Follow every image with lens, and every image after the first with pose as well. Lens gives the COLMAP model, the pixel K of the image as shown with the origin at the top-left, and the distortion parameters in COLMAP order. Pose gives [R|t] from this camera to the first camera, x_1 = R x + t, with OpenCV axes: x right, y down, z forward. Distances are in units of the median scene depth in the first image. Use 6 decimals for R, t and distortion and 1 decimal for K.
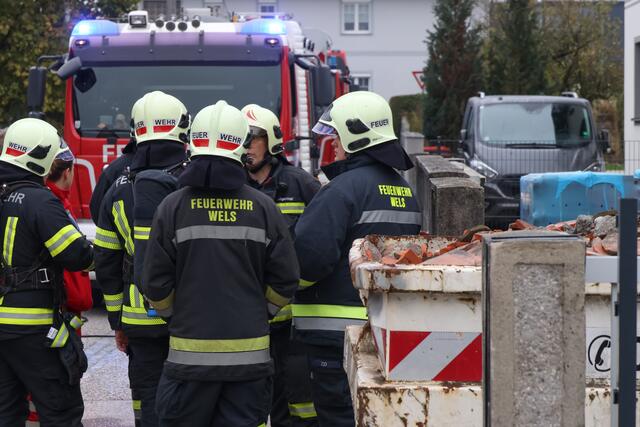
lens RADIAL K [[2239.3, 0, 320.0], [0, 2239.3, 213.5], [0, 0, 1]] dist [-0.012138, -0.310767]
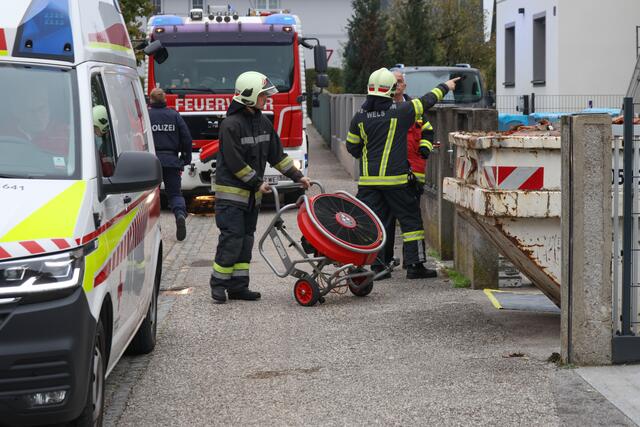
lens RADIAL K [[1762.7, 0, 321.5], [0, 1762.7, 226.5], [0, 0, 1]] dist [-0.030430, 0.516087]
pose [[0.998711, -0.009273, 0.049900, -0.058169], [0.007465, 0.999313, 0.036288, 0.012285], [-0.050202, -0.035869, 0.998095, -0.178651]]
